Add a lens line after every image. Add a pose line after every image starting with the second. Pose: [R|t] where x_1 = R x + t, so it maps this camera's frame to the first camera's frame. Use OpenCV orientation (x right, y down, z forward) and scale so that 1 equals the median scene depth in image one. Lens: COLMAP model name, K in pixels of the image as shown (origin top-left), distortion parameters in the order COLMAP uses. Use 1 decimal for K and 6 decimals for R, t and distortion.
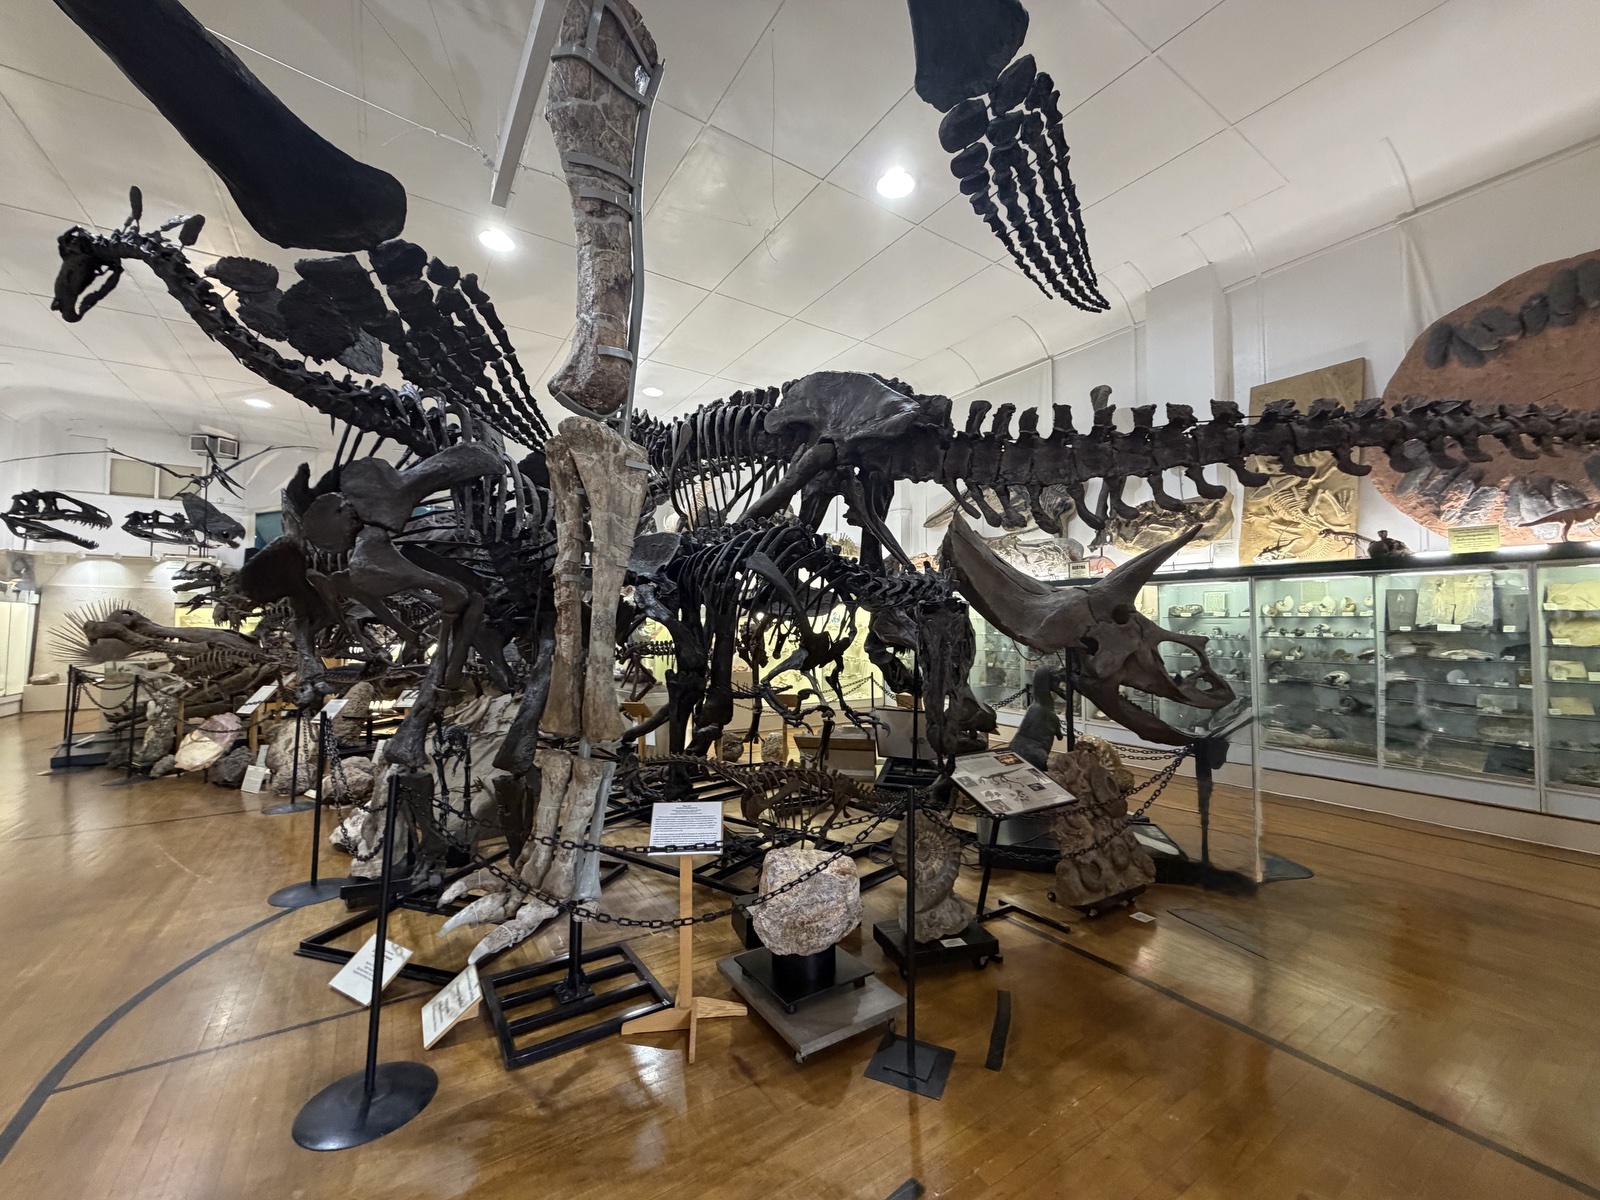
lens RADIAL K [[638.8, 0, 803.3], [0, 638.8, 591.6], [0, 0, 1]] dist [-0.009449, -0.000222]
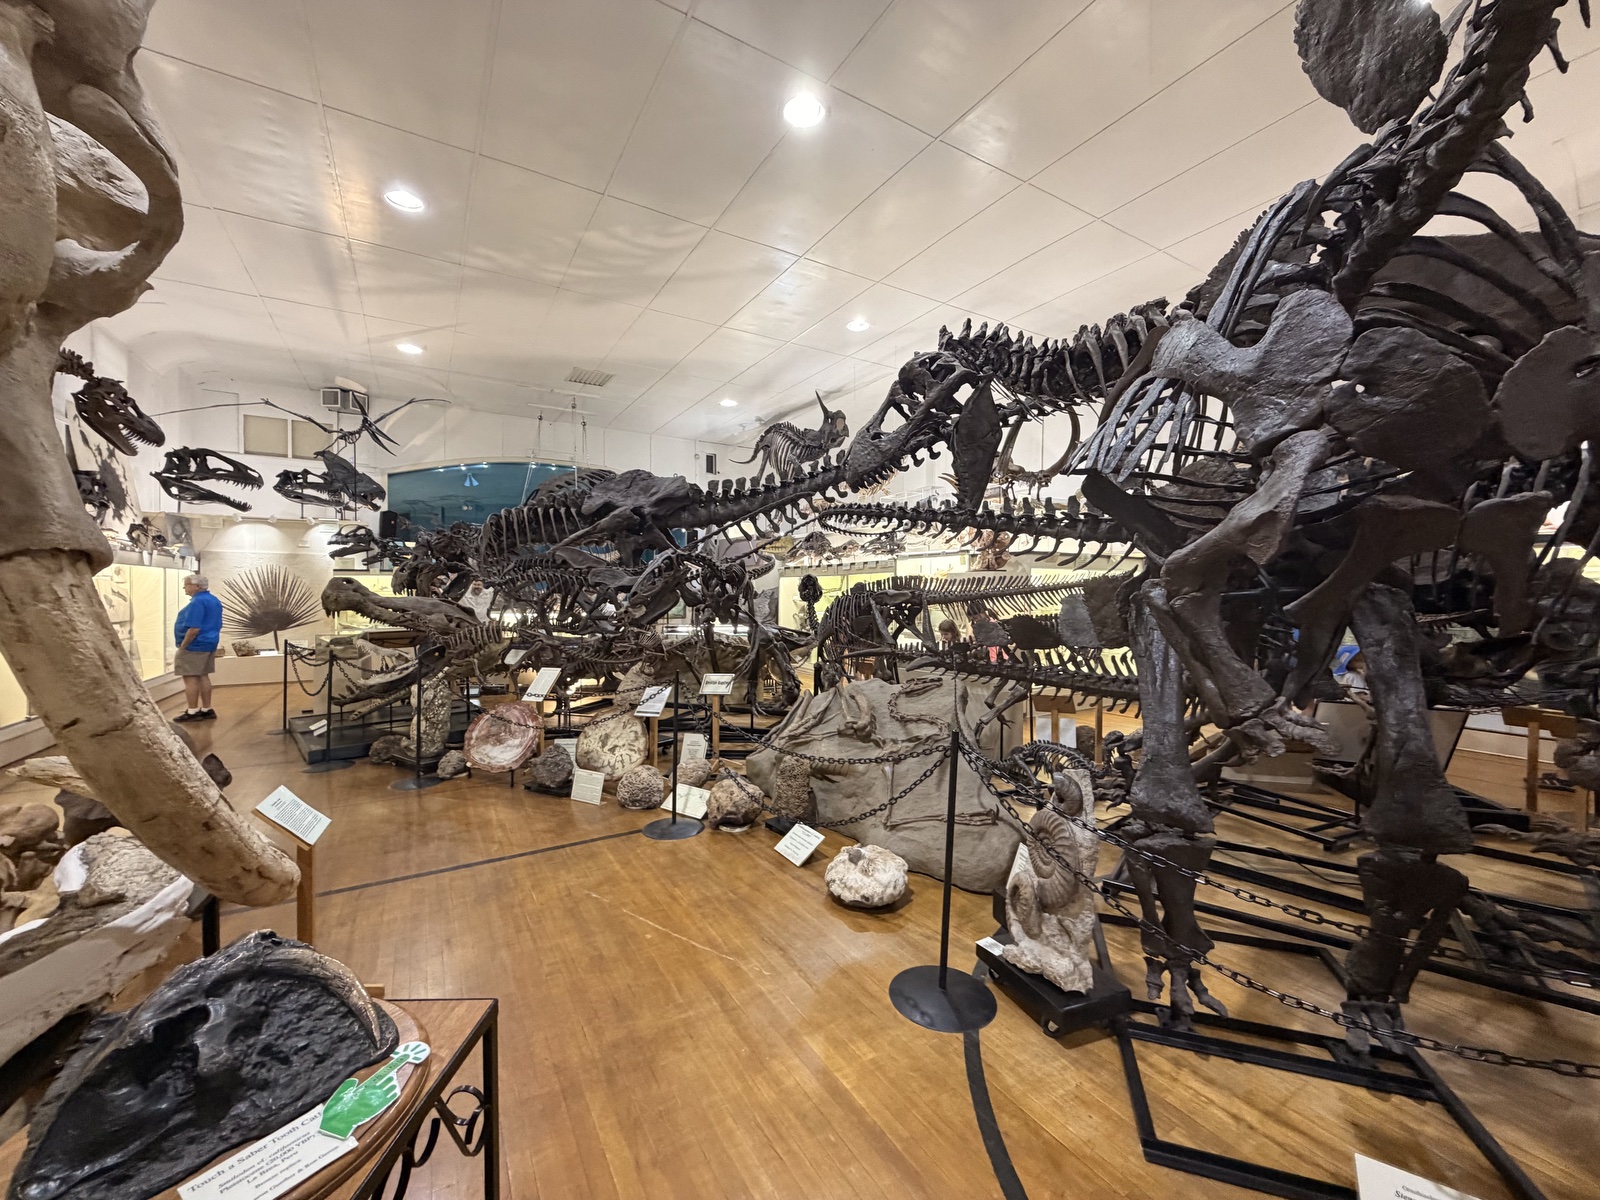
lens RADIAL K [[638.8, 0, 800.2], [0, 638.8, 597.2], [0, 0, 1]] dist [-0.009449, -0.000222]
pose [[0.998859, -0.000650, -0.047762, -0.228840], [0.003624, 0.998057, 0.062197, 0.002509], [0.047628, -0.062299, 0.996920, 0.088695]]
